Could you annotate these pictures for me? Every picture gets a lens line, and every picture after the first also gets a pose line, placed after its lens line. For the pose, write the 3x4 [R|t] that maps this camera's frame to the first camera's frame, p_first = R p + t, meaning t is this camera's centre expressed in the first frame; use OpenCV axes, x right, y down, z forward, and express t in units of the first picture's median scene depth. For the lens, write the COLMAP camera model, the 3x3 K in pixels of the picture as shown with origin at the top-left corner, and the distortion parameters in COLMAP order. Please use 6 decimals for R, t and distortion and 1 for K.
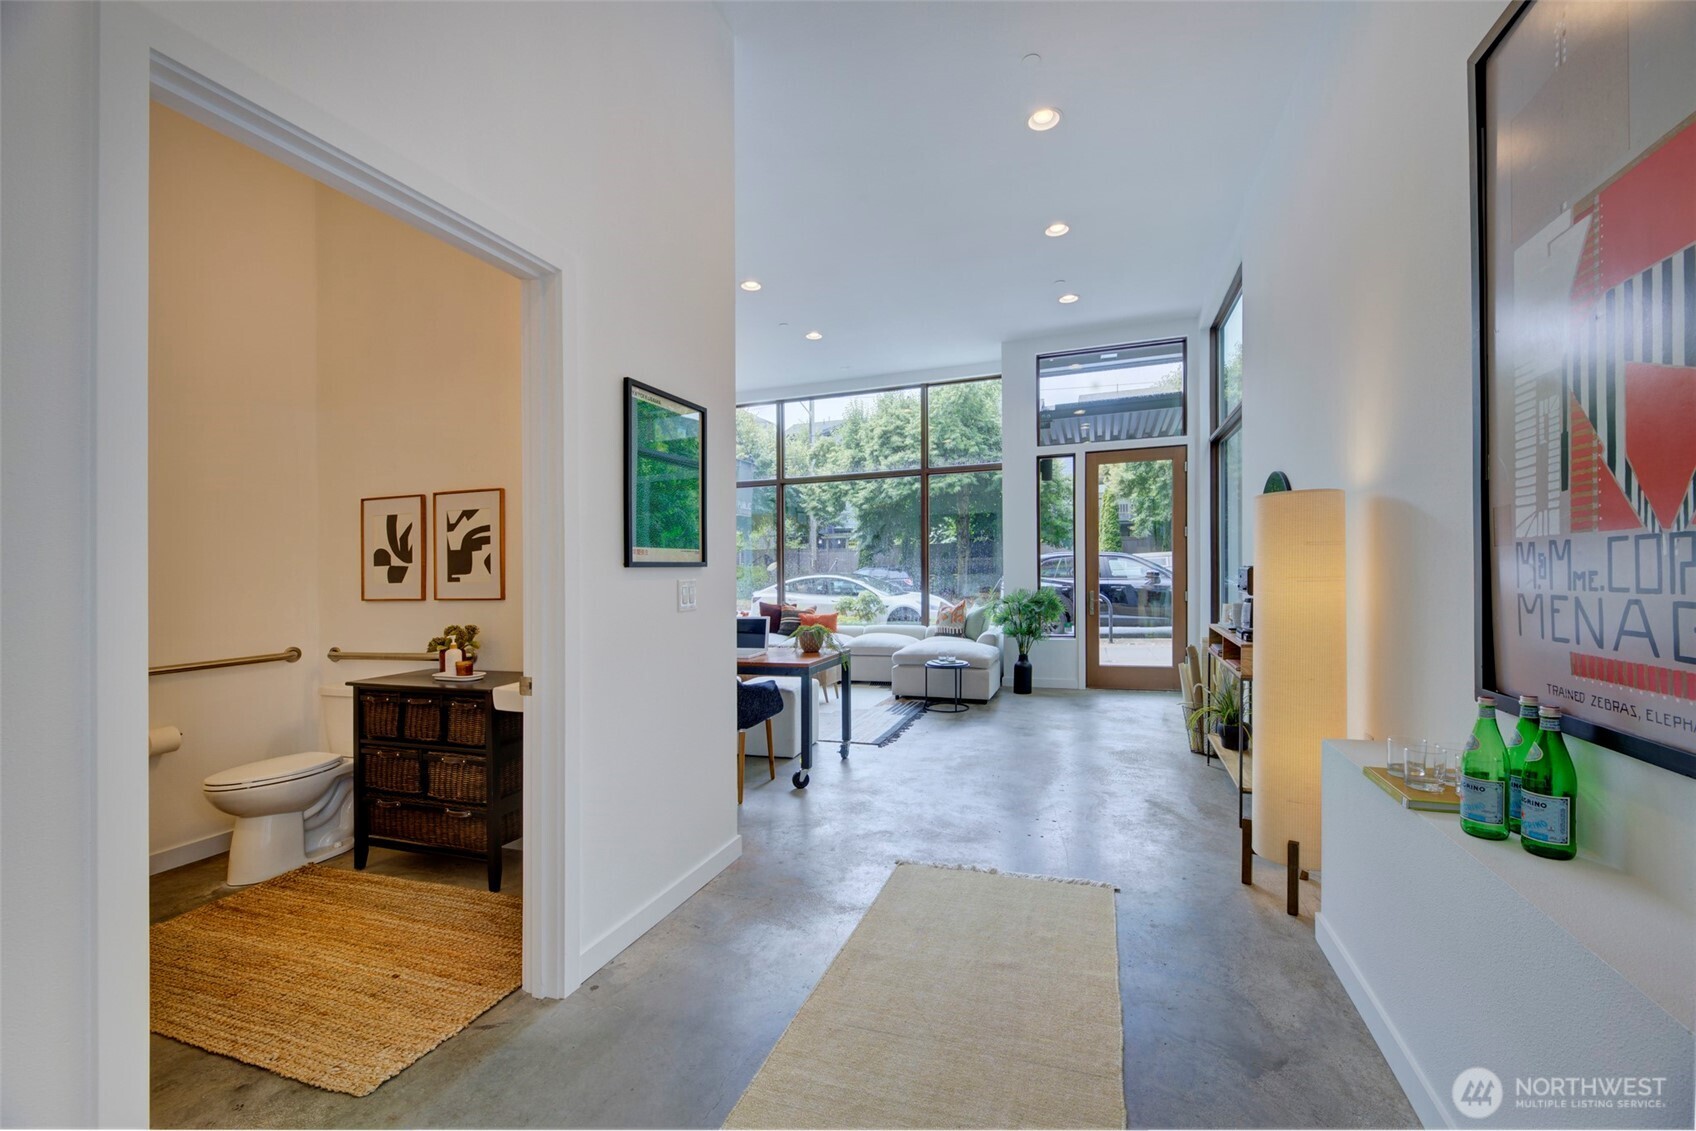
lens RADIAL K [[694.5, 0, 845.8], [0, 694.5, 581.3], [0, 0, 1]] dist [0.002105, 0.000320]
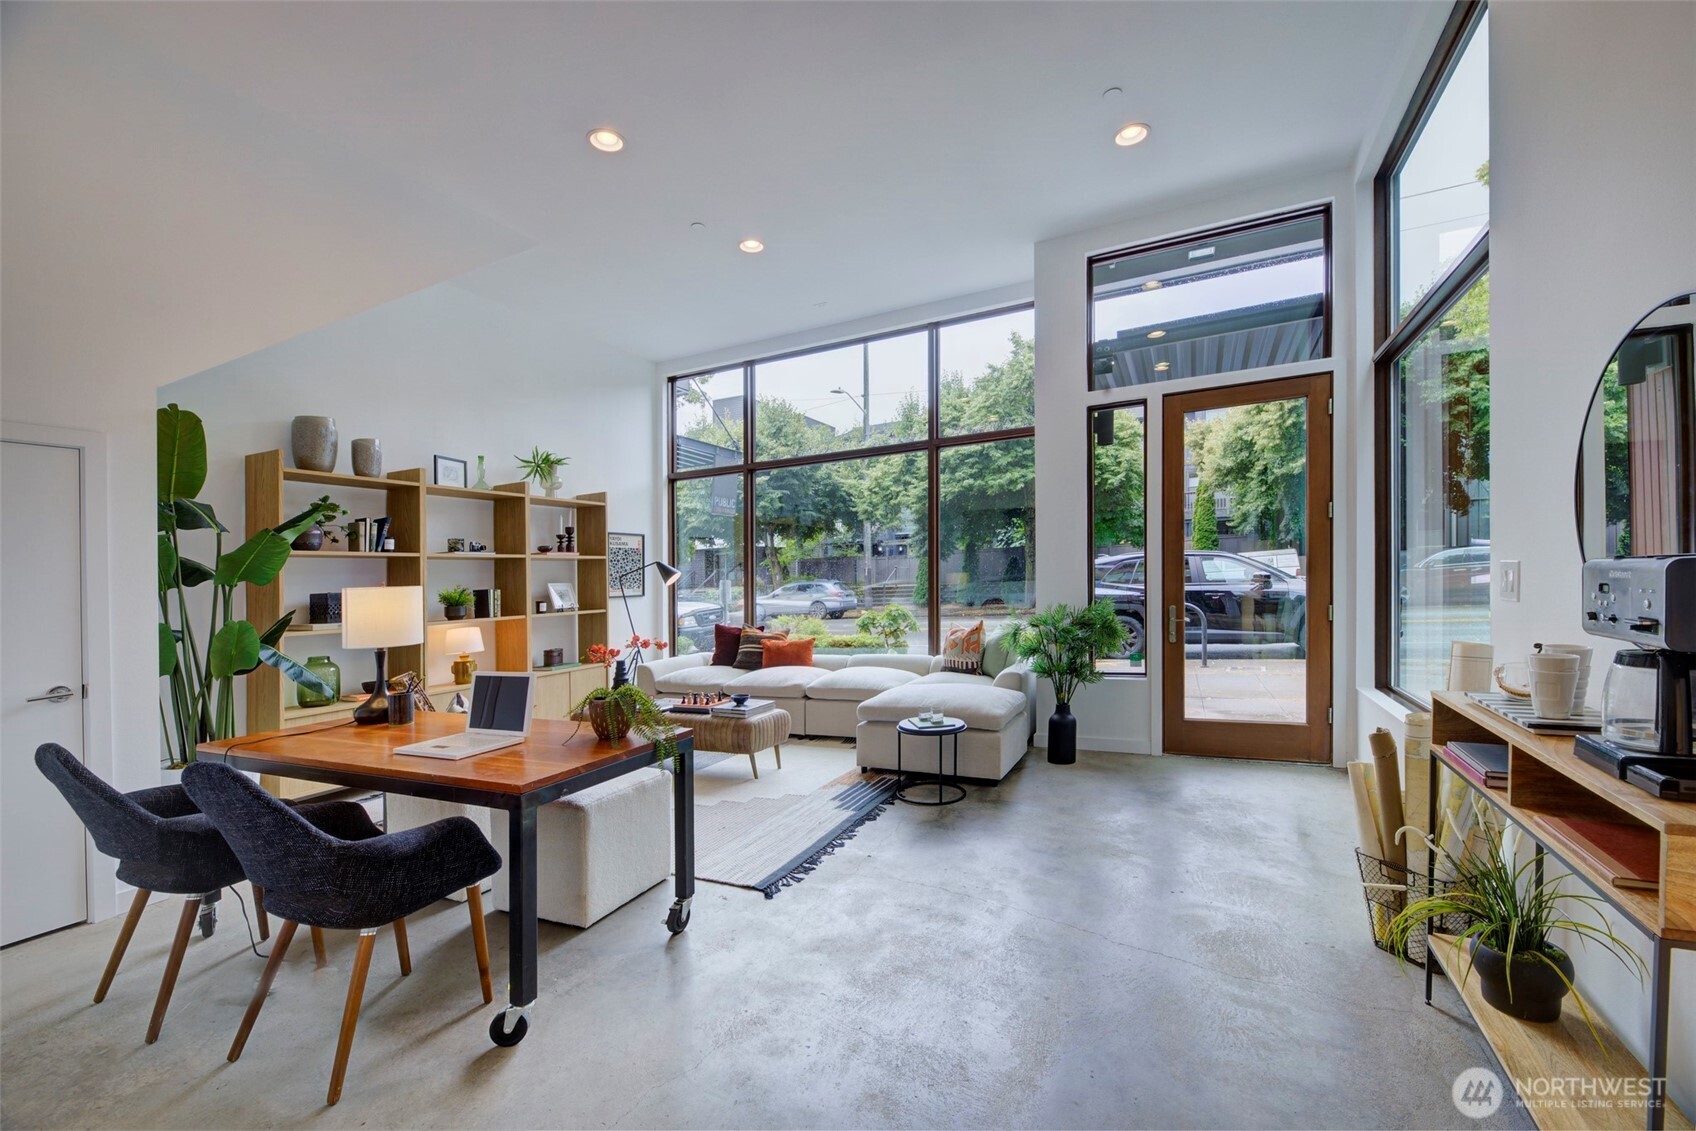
lens RADIAL K [[694.5, 0, 827.2], [0, 694.5, 612.0], [0, 0, 1]] dist [0.002105, 0.000320]
pose [[0.990983, -0.012057, -0.133441, 0.110441], [0.016247, 0.999407, 0.030354, -0.005010], [0.132996, -0.032249, 0.990592, 0.285817]]
